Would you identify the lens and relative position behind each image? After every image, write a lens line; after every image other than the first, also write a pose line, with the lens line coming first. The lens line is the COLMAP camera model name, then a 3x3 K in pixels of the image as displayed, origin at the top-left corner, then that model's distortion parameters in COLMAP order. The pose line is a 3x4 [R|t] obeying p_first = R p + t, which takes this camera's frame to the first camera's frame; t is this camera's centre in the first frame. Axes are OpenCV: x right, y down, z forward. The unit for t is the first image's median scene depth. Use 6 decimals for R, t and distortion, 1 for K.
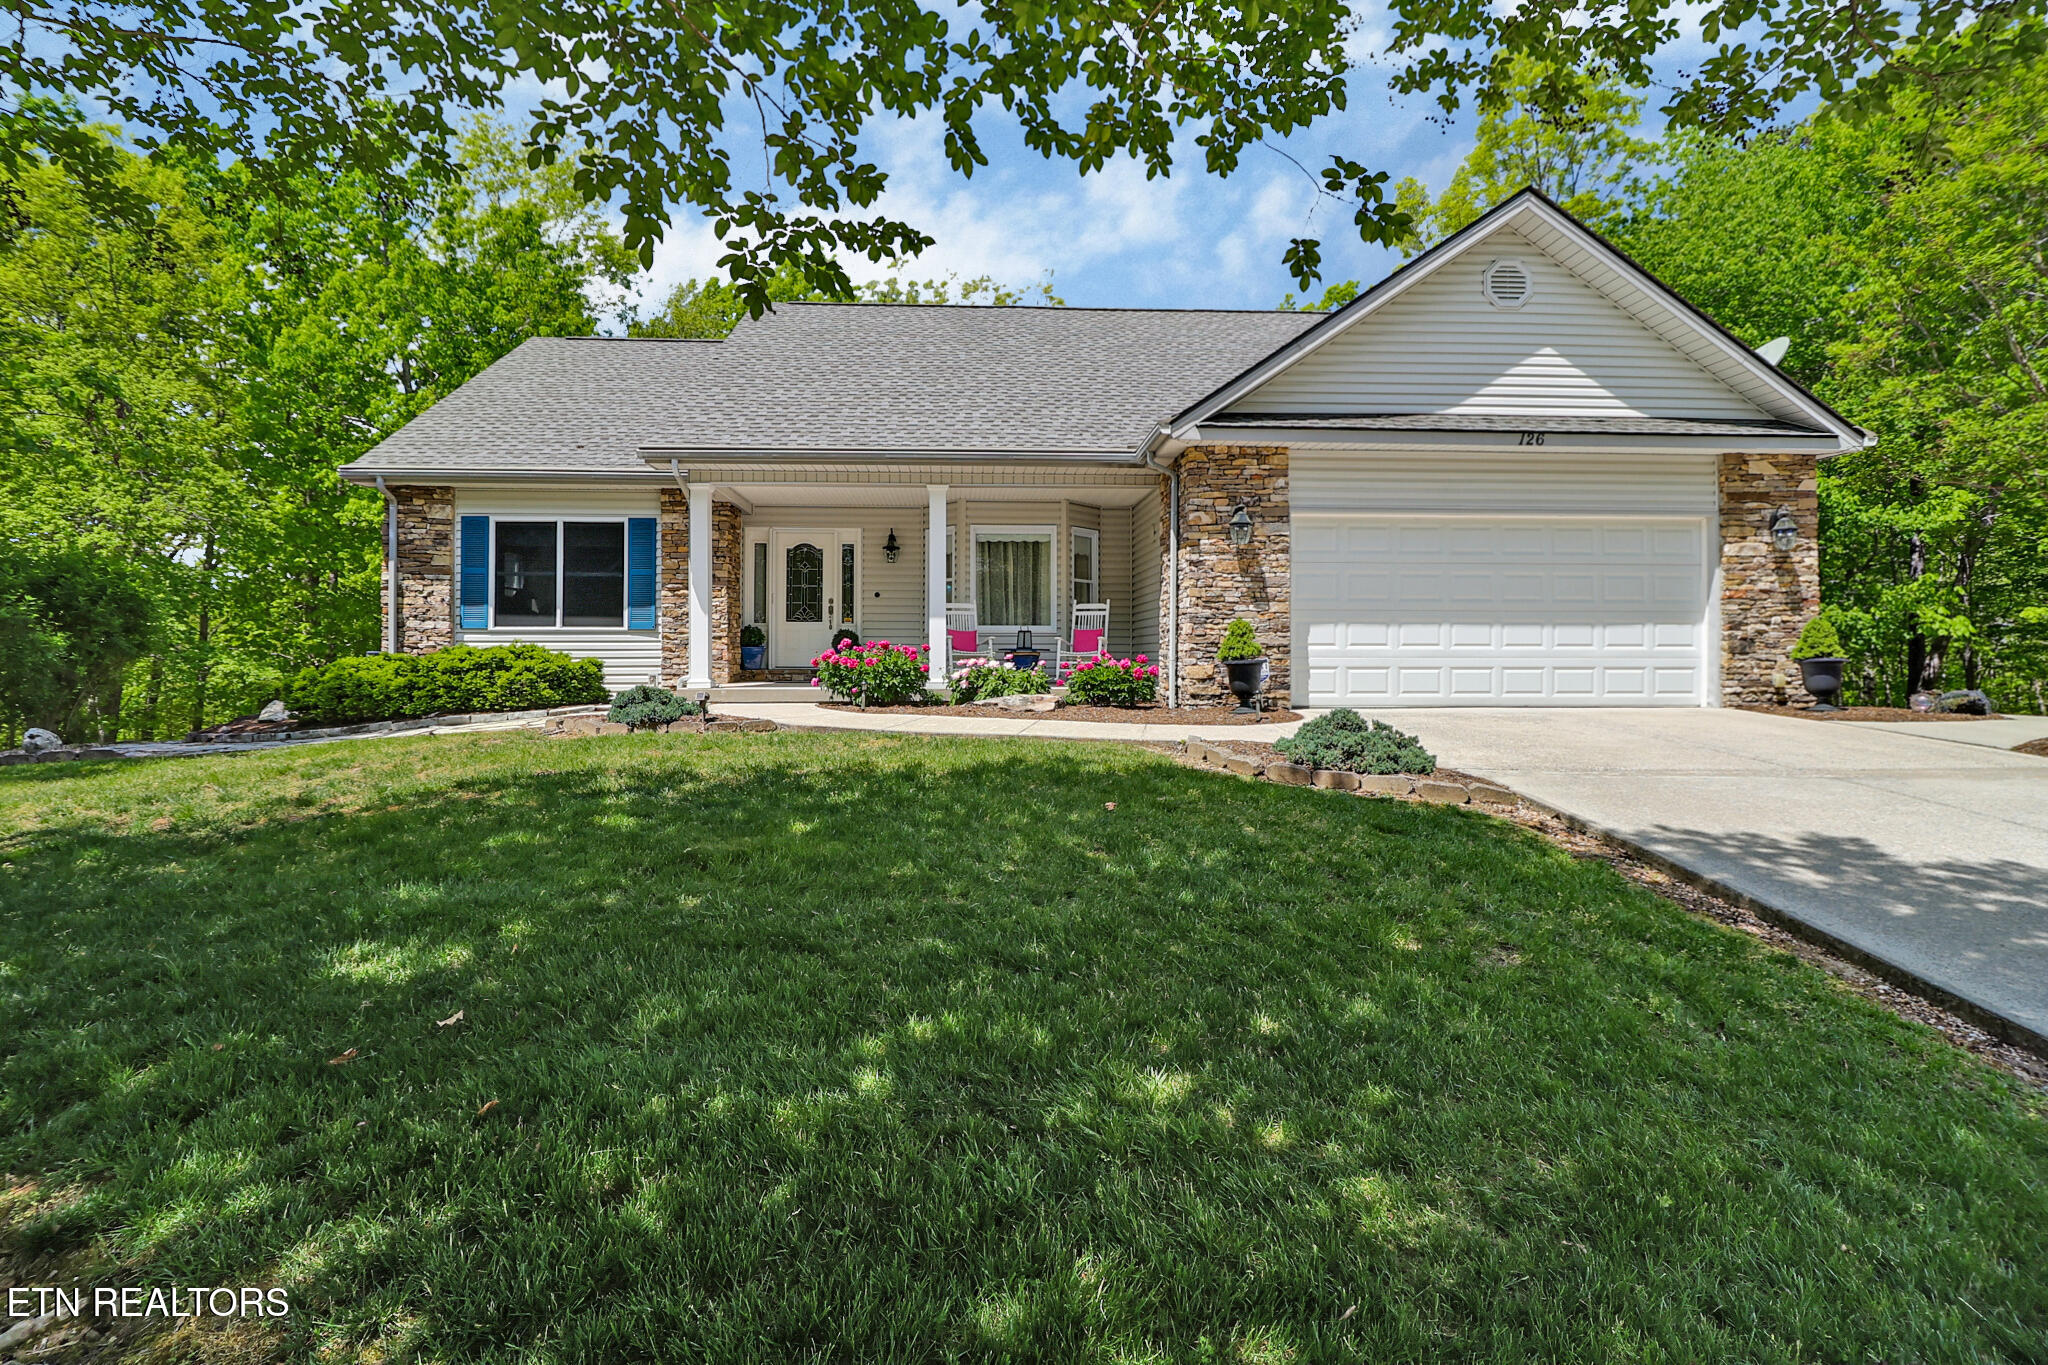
lens RADIAL K [[943.0, 0, 1012.2], [0, 943.0, 657.0], [0, 0, 1]] dist [0.003238, -0.014163]
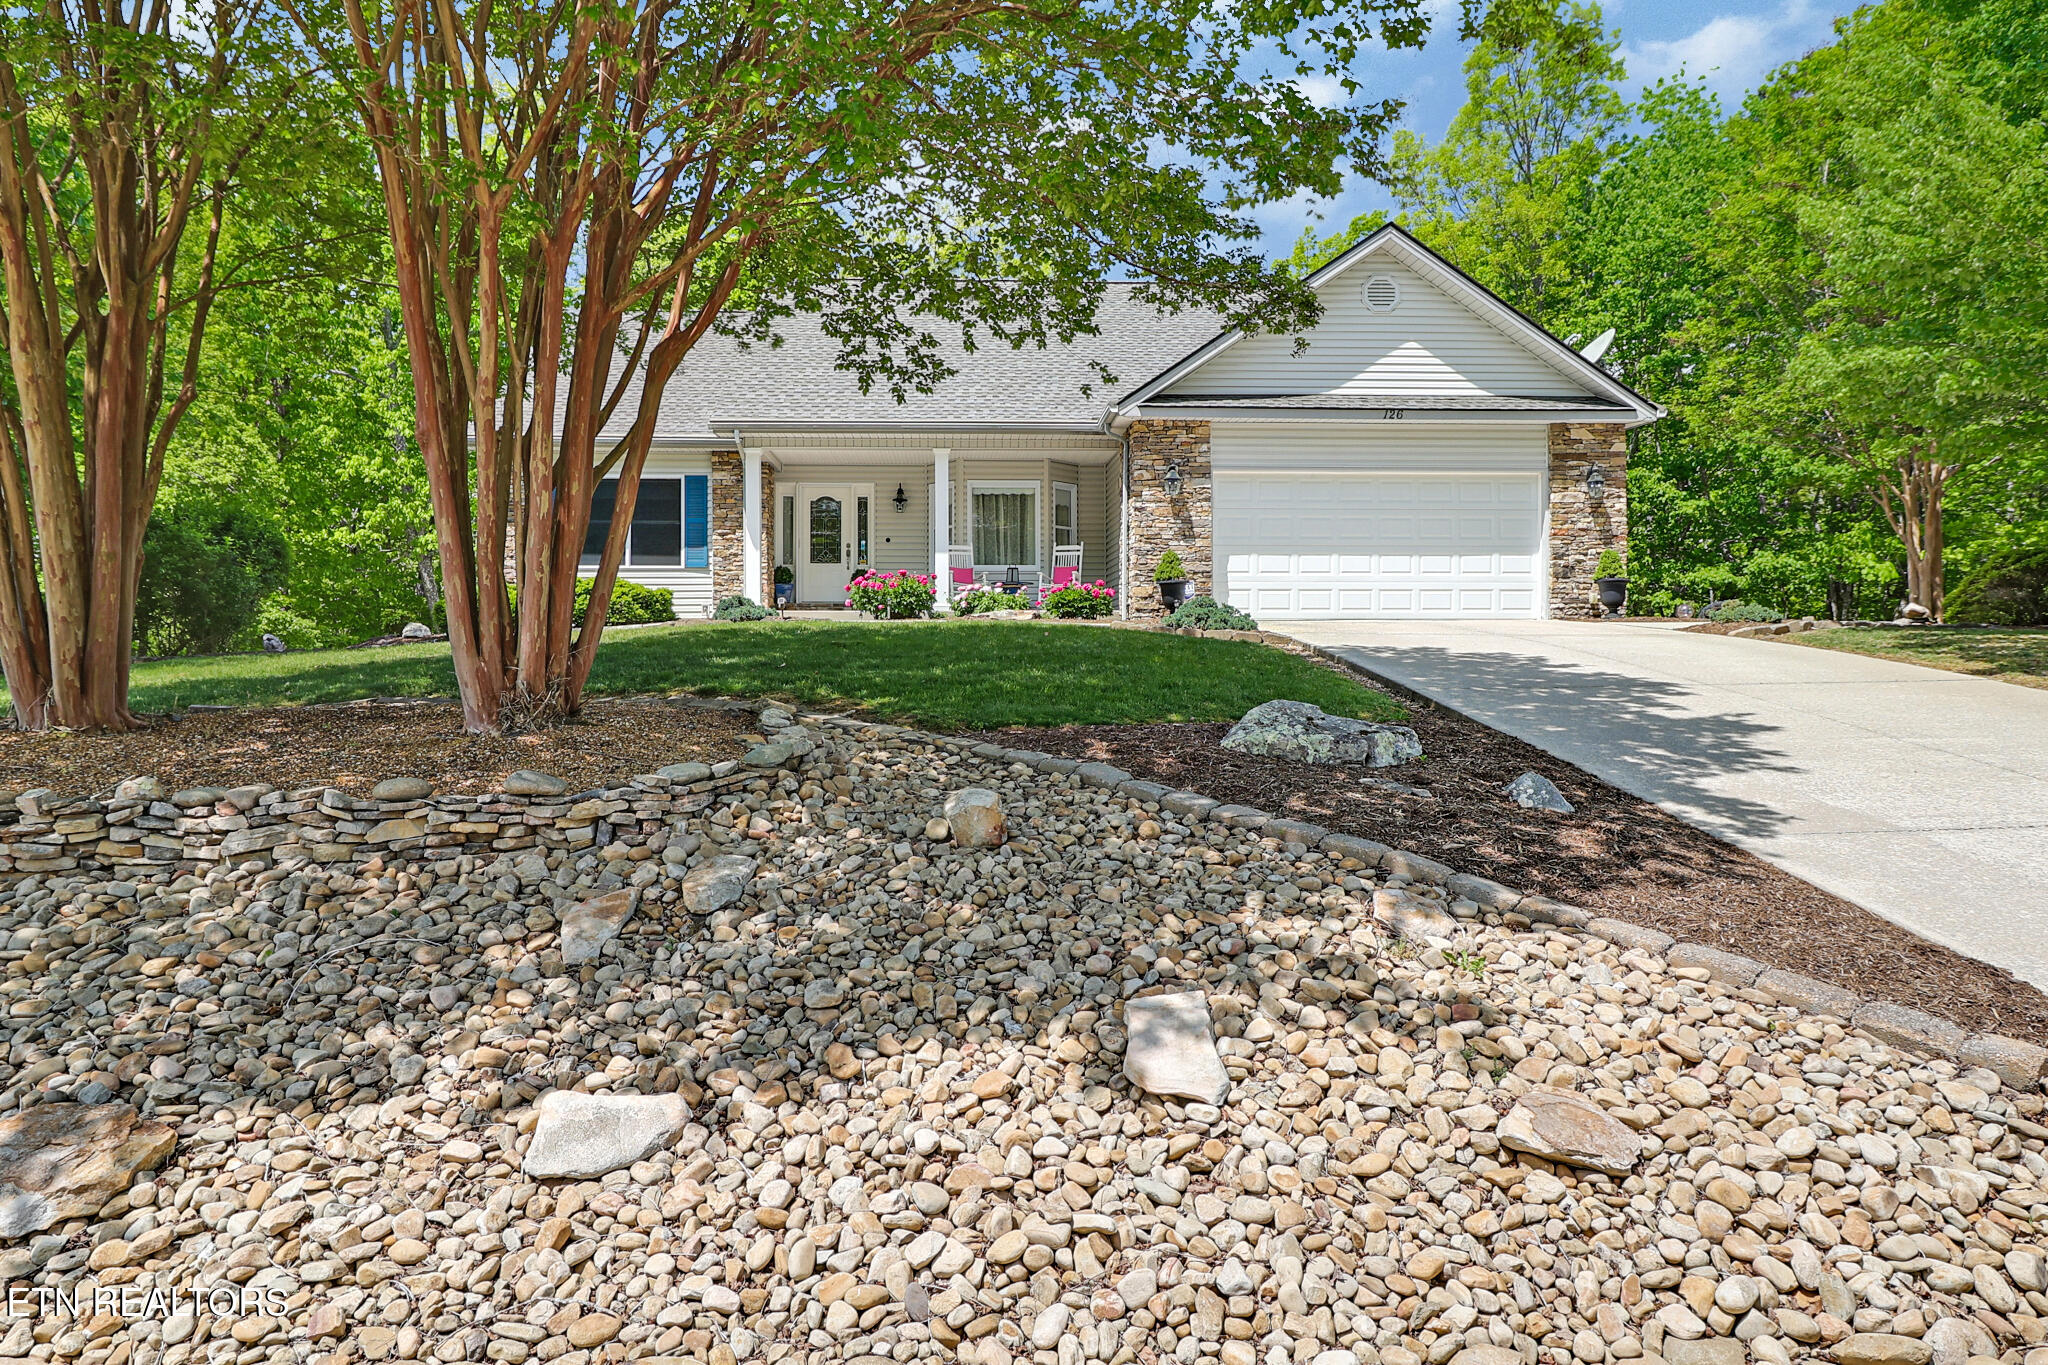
lens RADIAL K [[1207.3, 0, 1019.1], [0, 1207.3, 646.8], [0, 0, 1]] dist [0.001531, 0.000355]
pose [[0.999993, -0.003238, 0.001712, 0.021332], [0.003238, 0.999995, -0.000032, 0.084932], [-0.001712, 0.000038, 0.999999, -0.631498]]
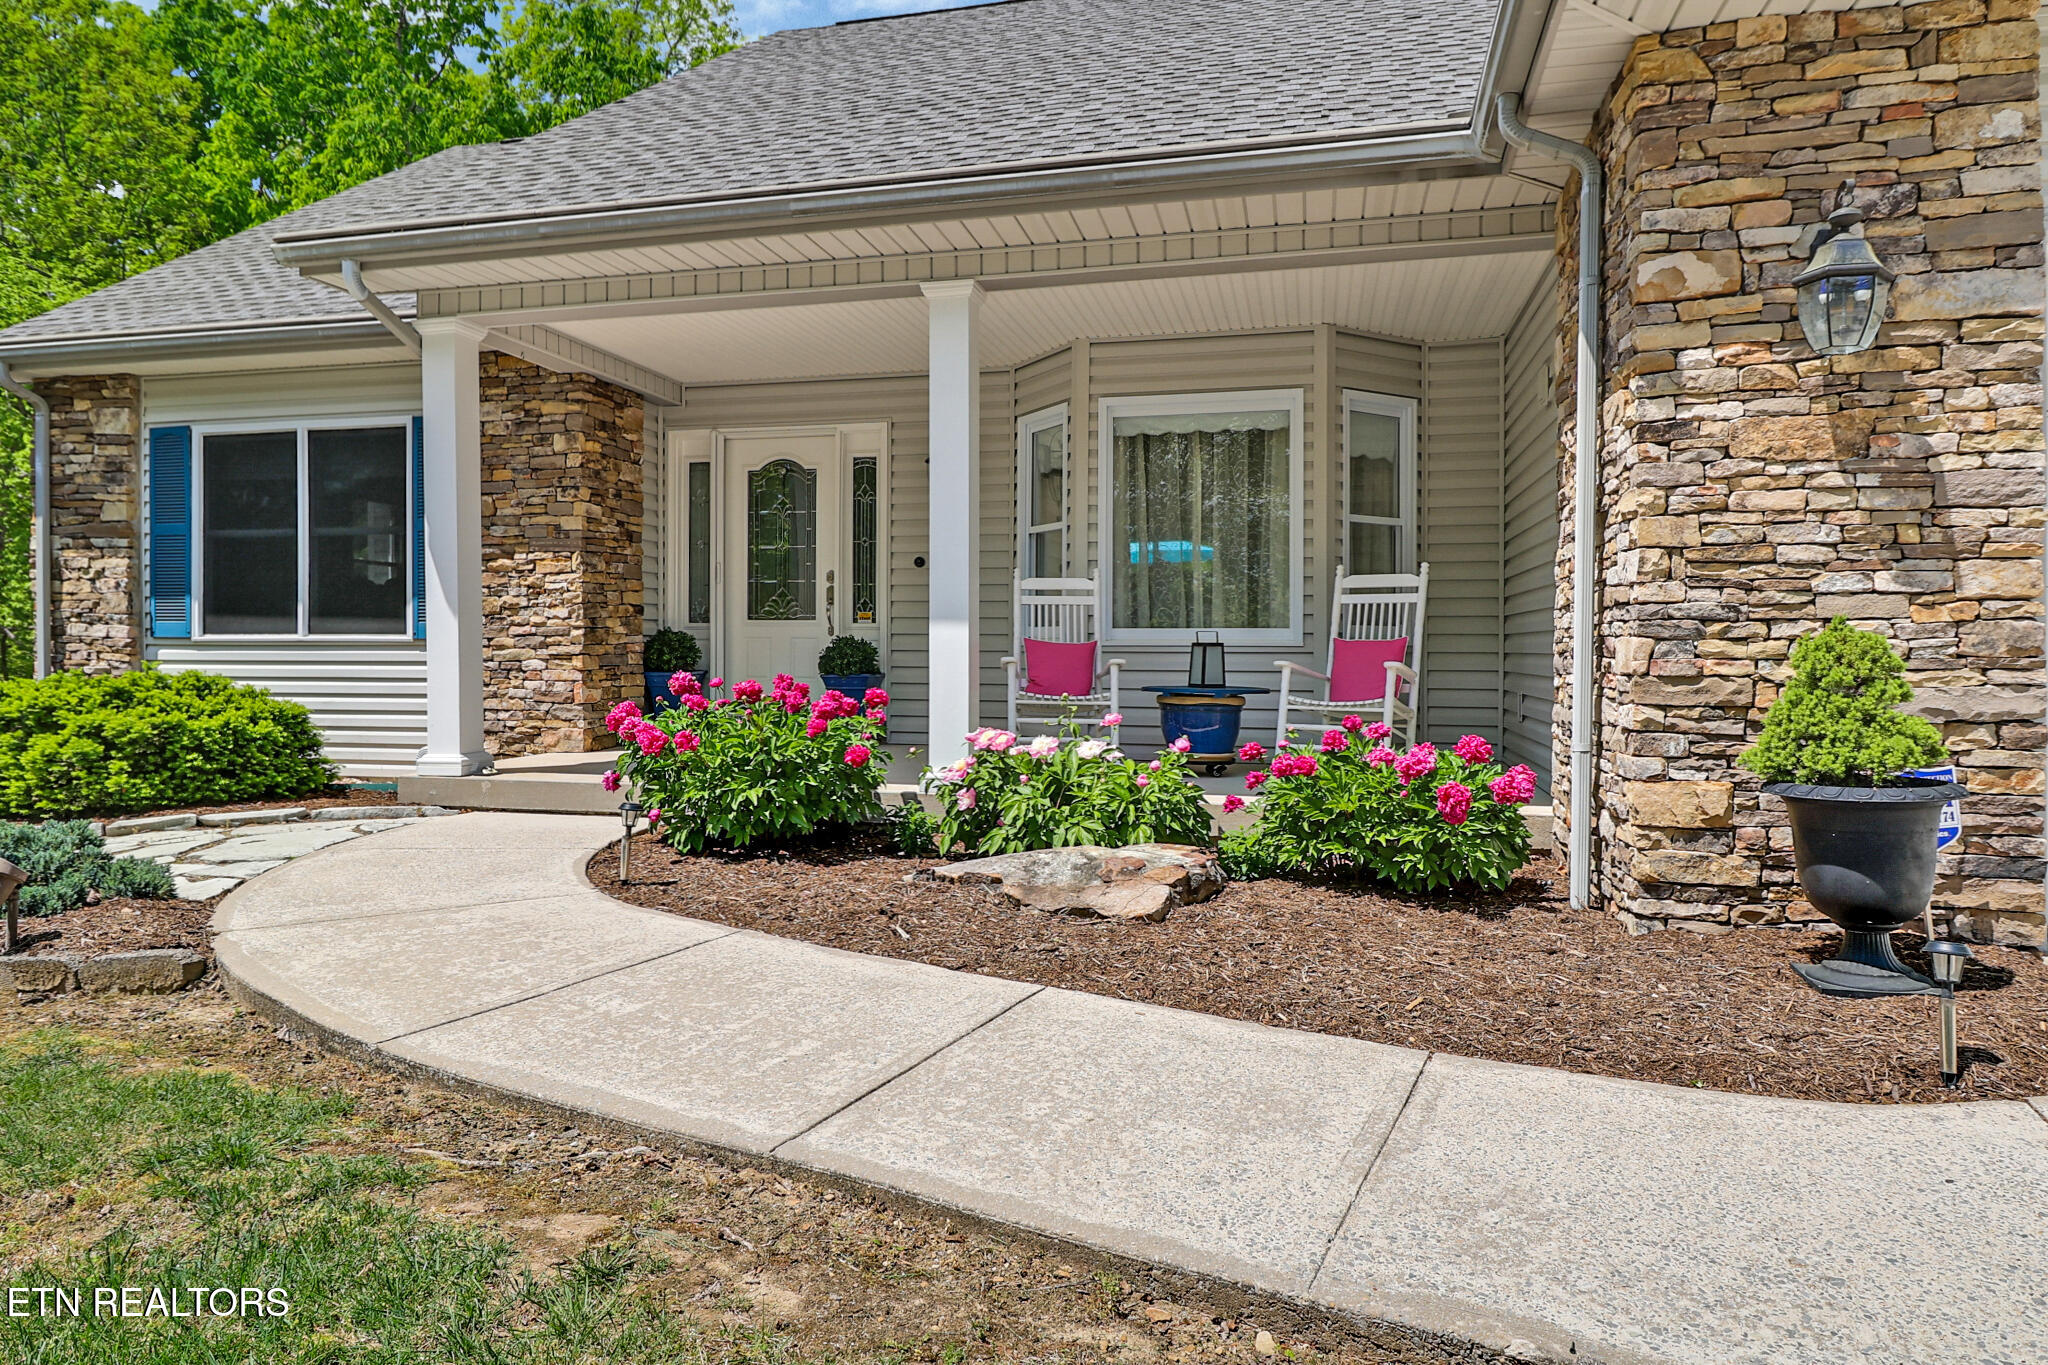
lens RADIAL K [[1257.8, 0, 1008.8], [0, 1257.8, 649.8], [0, 0, 1]] dist [-0.002880, -0.002764]
pose [[0.954612, 0.003590, -0.297831, 0.108354], [-0.003320, 0.999993, 0.001411, -0.029326], [0.297834, -0.000358, 0.954618, 0.524482]]
